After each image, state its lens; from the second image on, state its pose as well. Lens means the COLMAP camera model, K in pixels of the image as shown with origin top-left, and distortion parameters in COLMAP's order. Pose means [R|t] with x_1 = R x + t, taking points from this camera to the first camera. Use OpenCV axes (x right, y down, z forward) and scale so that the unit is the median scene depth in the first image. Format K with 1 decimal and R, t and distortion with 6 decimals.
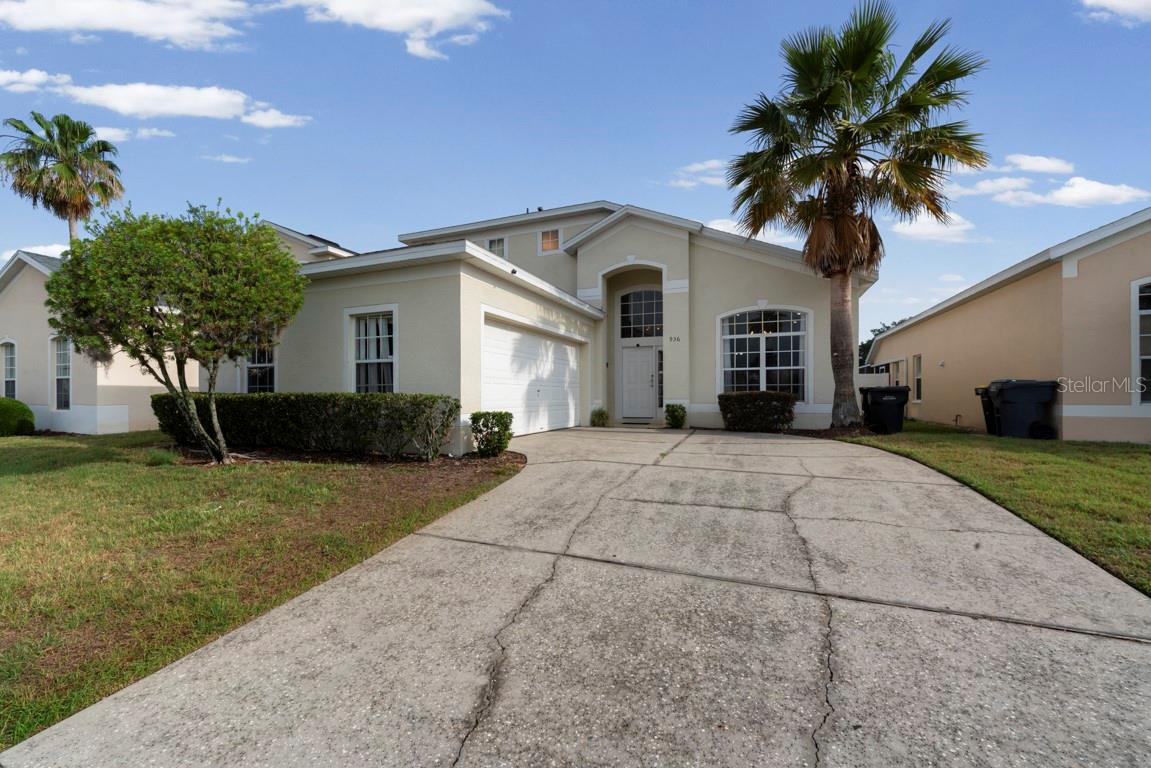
lens RADIAL K [[463.7, 0, 568.6], [0, 463.7, 393.7], [0, 0, 1]] dist [-0.000740, -0.000224]
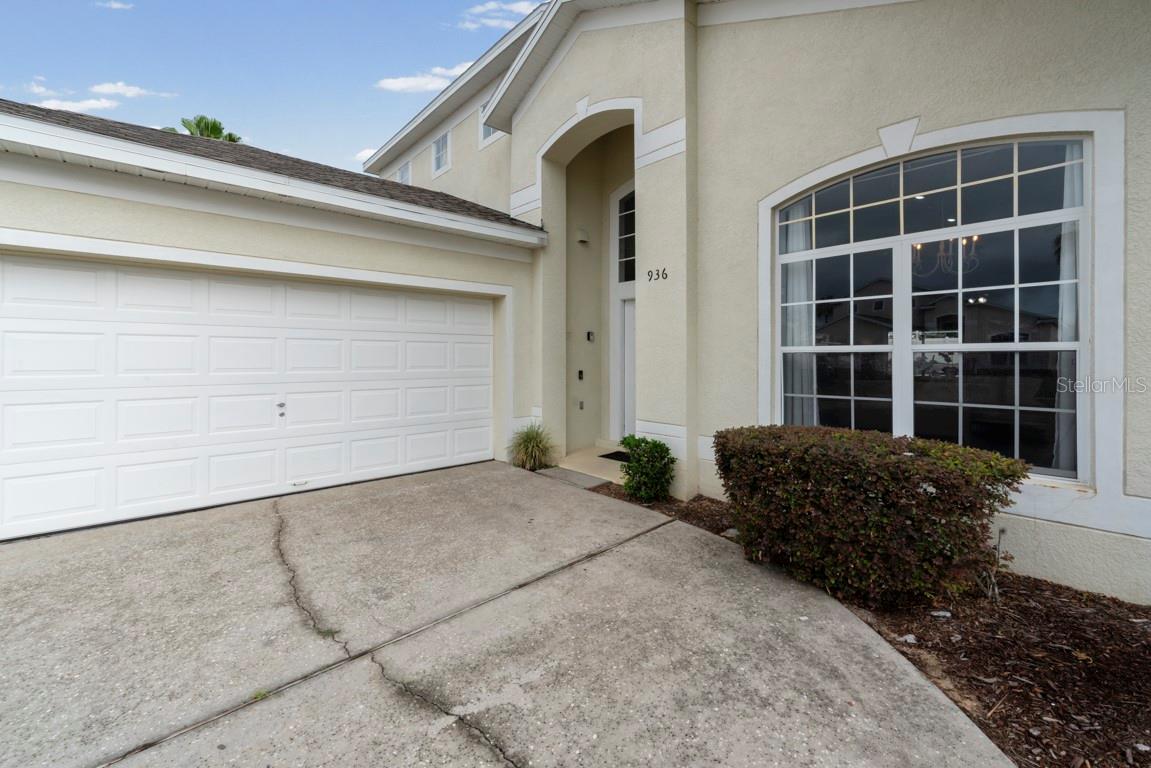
lens RADIAL K [[477.4, 0, 572.4], [0, 477.4, 356.2], [0, 0, 1]] dist [-0.003413, 0.000166]
pose [[0.902103, 0.001356, -0.431520, 0.432534], [0.000070, 0.999995, 0.003288, -0.060770], [0.431522, -0.002997, 0.902098, 0.747081]]
